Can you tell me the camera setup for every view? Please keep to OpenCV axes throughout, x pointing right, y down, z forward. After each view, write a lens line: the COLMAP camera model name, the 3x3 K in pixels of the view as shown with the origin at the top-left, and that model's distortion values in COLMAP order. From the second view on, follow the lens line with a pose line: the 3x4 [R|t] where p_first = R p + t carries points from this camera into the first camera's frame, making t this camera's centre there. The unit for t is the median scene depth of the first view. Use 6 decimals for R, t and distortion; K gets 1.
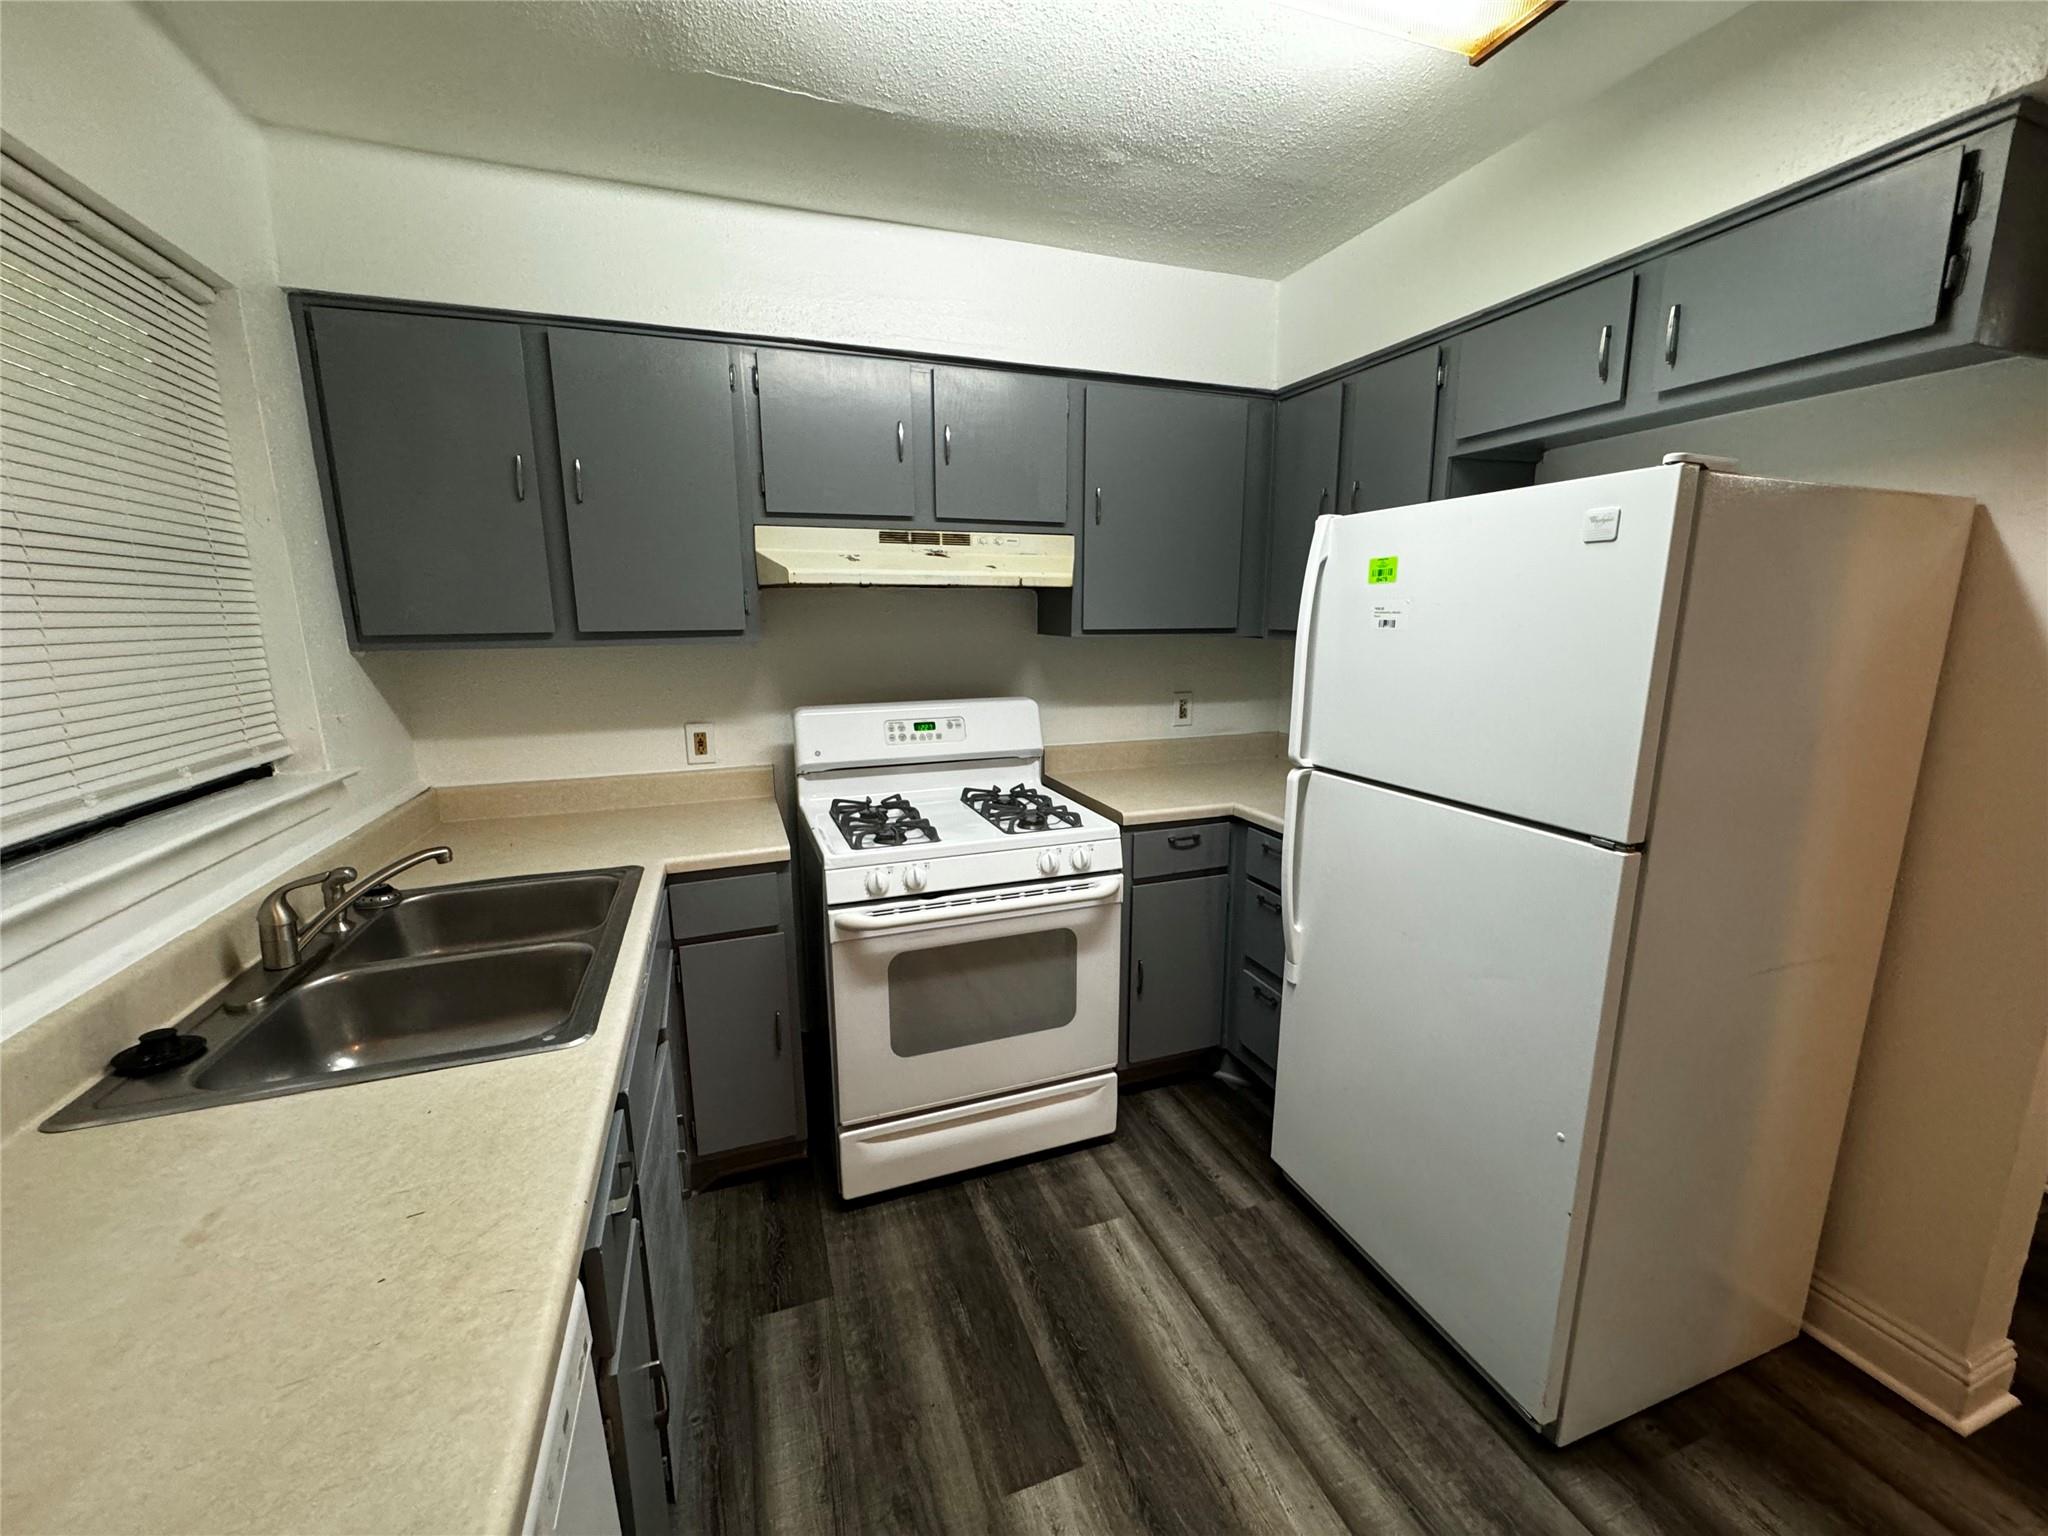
lens RADIAL K [[812.5, 0, 1022.8], [0, 812.5, 766.1], [0, 0, 1]] dist [-0.003443, 0.000708]
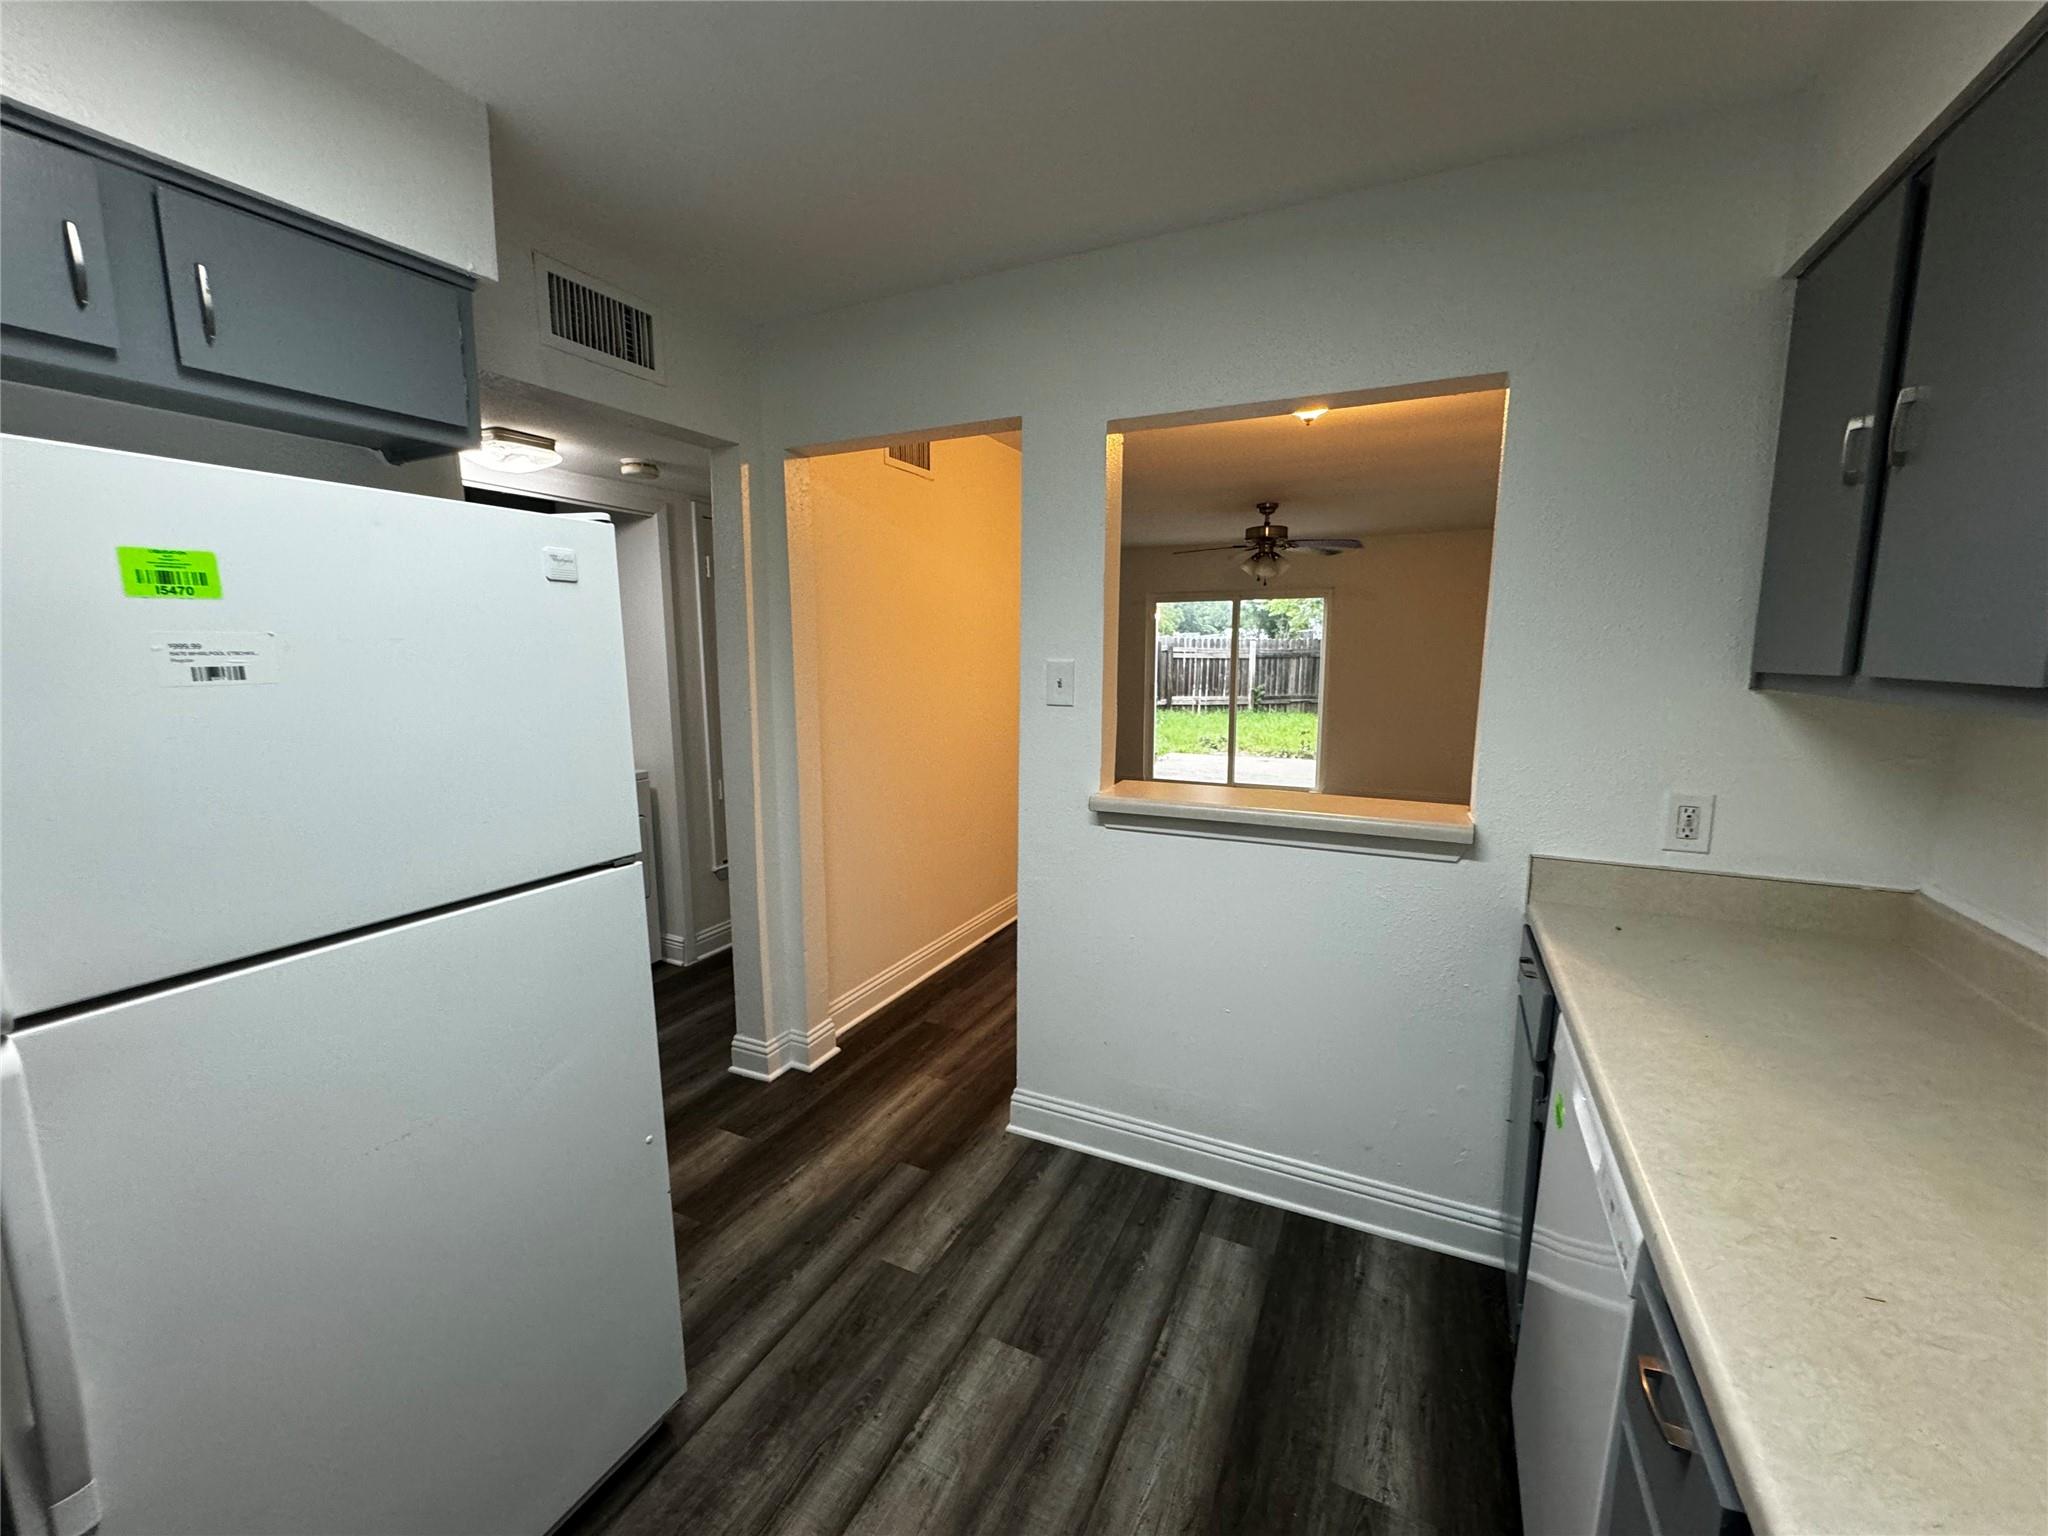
lens RADIAL K [[812.5, 0, 1028.4], [0, 812.5, 754.1], [0, 0, 1]] dist [-0.003443, 0.000708]
pose [[-0.702742, -0.090220, 0.705701, -0.267544], [0.136161, 0.956535, 0.257878, -0.159160], [-0.698293, 0.277311, -0.659913, 0.832331]]
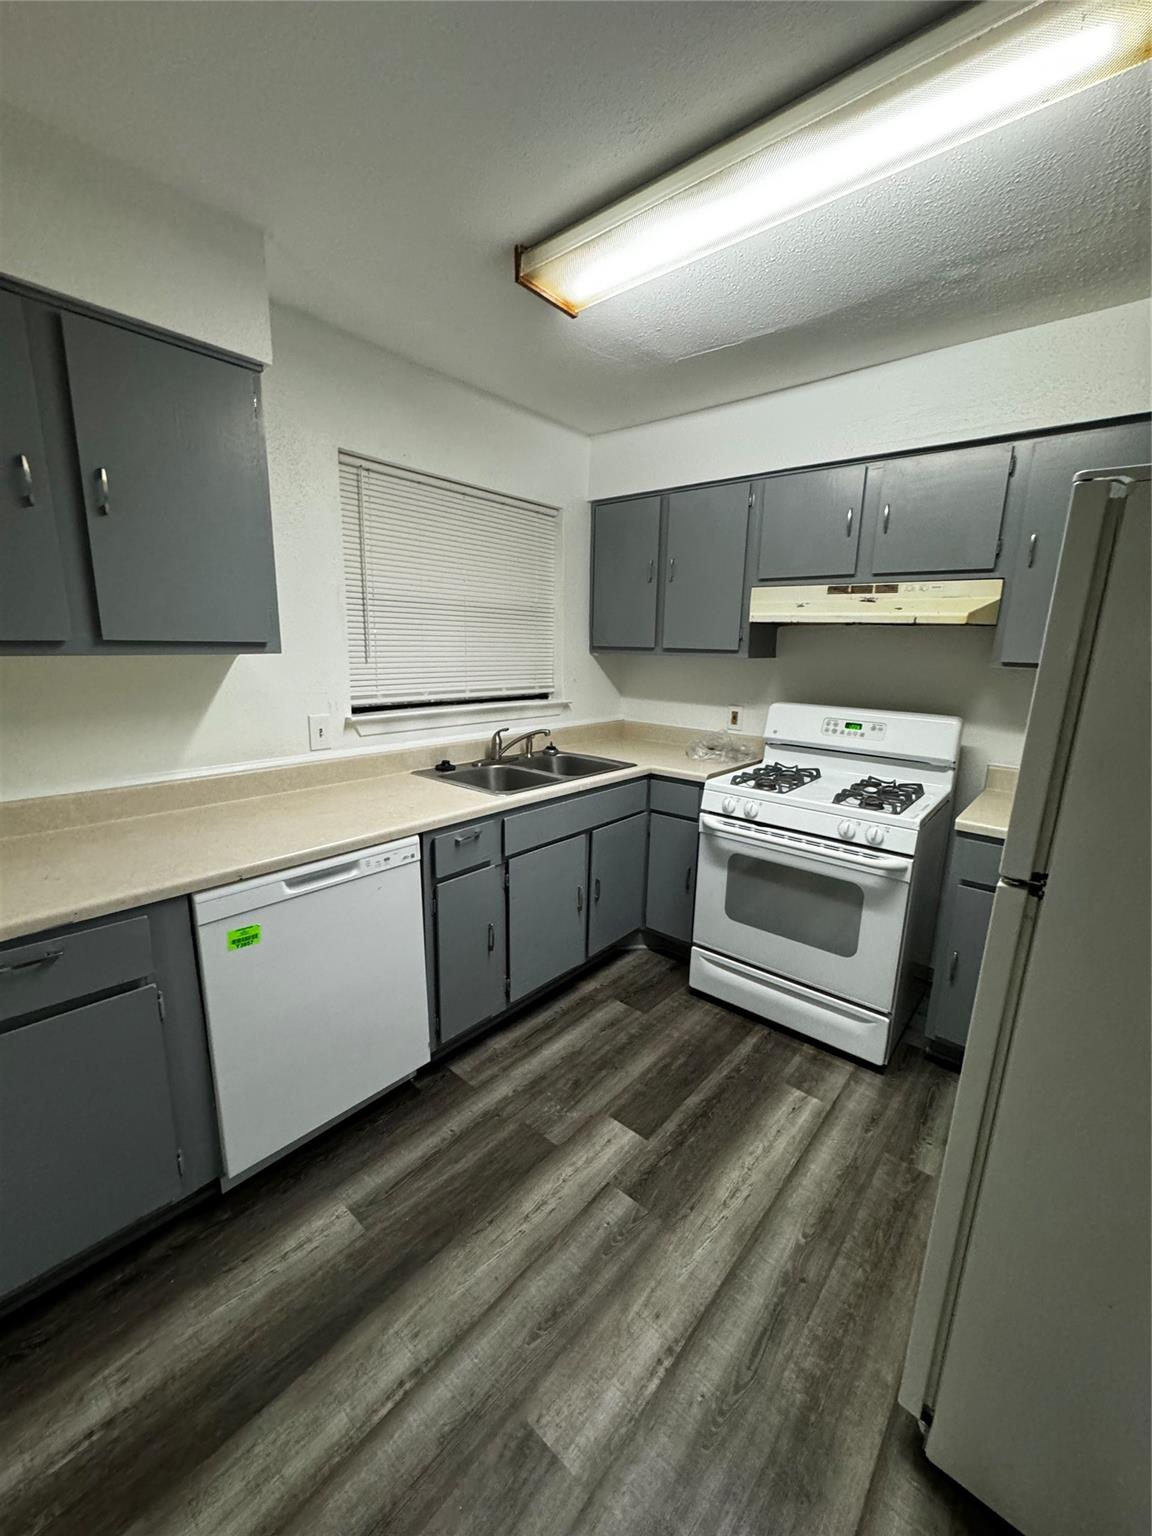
lens RADIAL K [[609.3, 0, 582.5], [0, 609.3, 767.6], [0, 0, 1]] dist [-0.003443, 0.000708]
pose [[0.497356, 0.192691, -0.845877, 0.680670], [-0.189741, 0.975577, 0.110673, -0.009451], [0.846544, 0.105453, 0.521770, 0.101258]]
